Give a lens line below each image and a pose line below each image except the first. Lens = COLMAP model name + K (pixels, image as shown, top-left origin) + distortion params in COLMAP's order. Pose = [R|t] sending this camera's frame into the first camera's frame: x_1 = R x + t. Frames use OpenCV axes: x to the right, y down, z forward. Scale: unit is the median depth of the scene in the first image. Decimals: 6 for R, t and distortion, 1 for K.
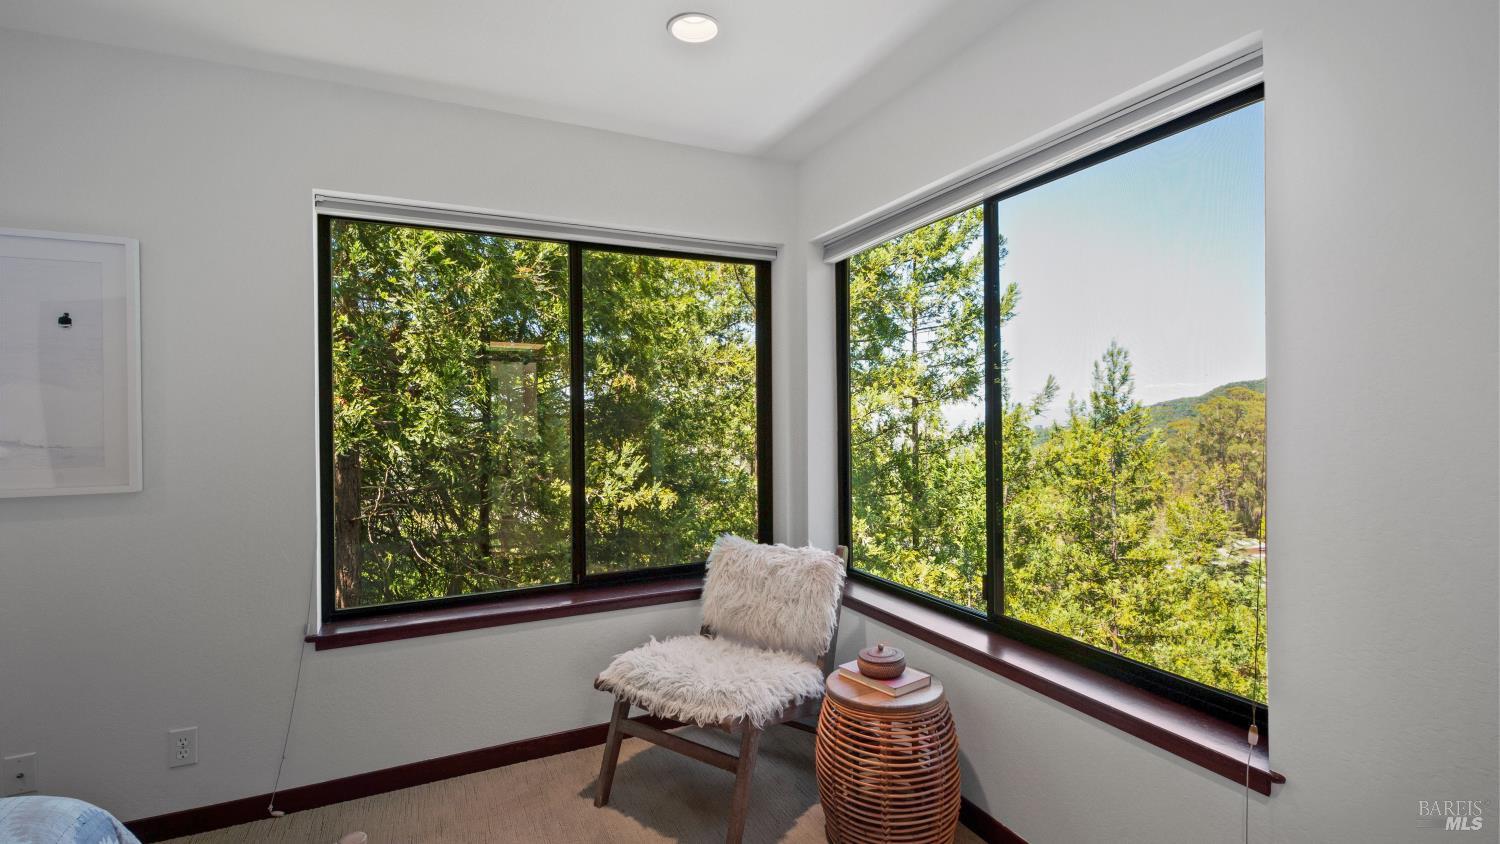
lens RADIAL K [[673.0, 0, 750.8], [0, 673.0, 417.5], [0, 0, 1]] dist [0.010807, -0.007245]
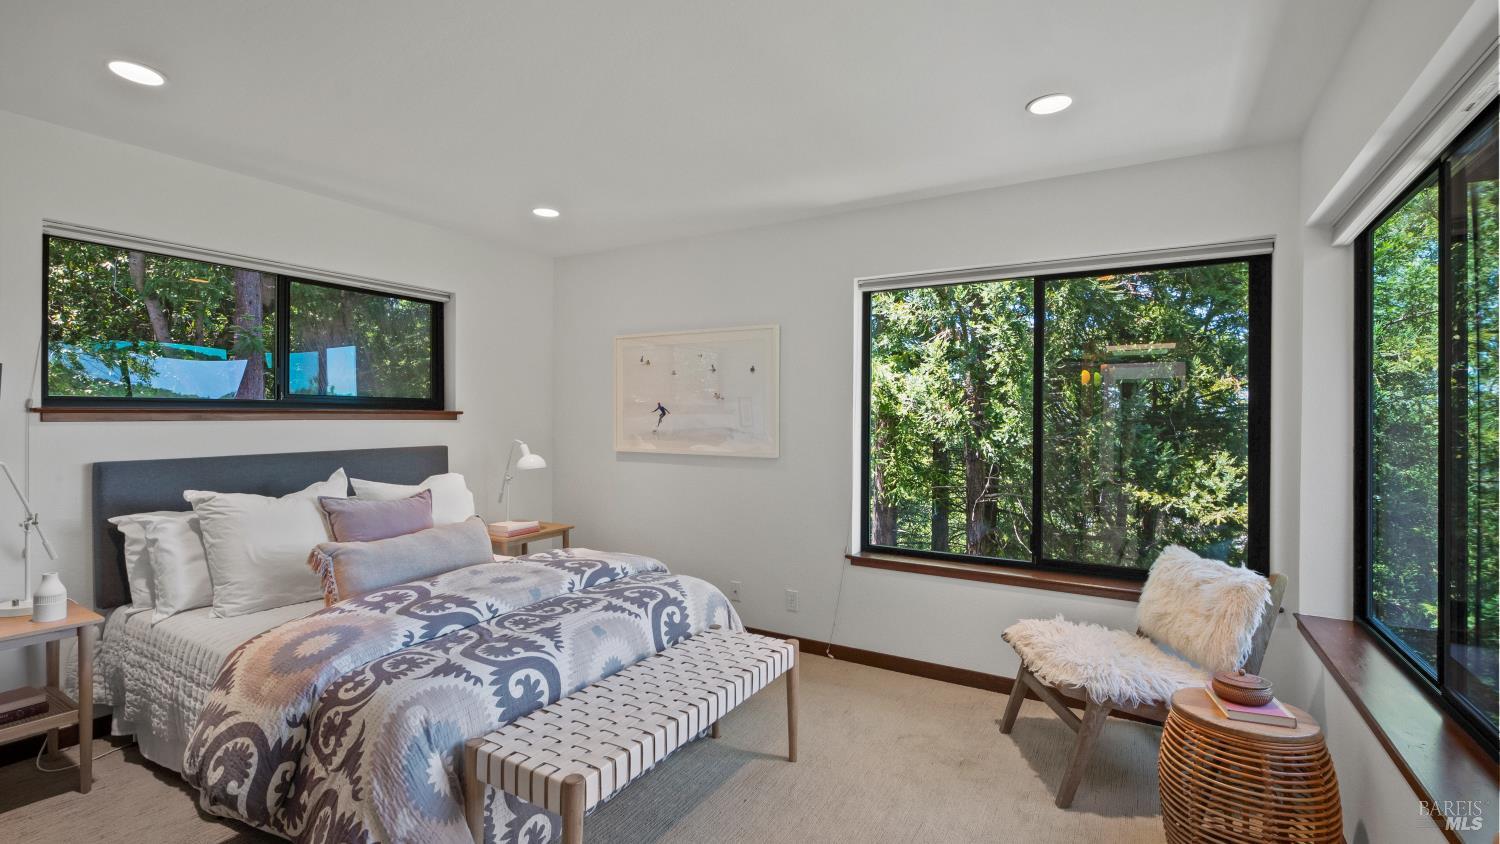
lens RADIAL K [[673.0, 0, 750.8], [0, 673.0, 417.5], [0, 0, 1]] dist [0.010807, -0.007245]
pose [[0.559760, 0.013314, -0.828548, 0.257613], [-0.016598, 0.999850, 0.004853, -0.004588], [0.828489, 0.011036, 0.559897, -0.047932]]
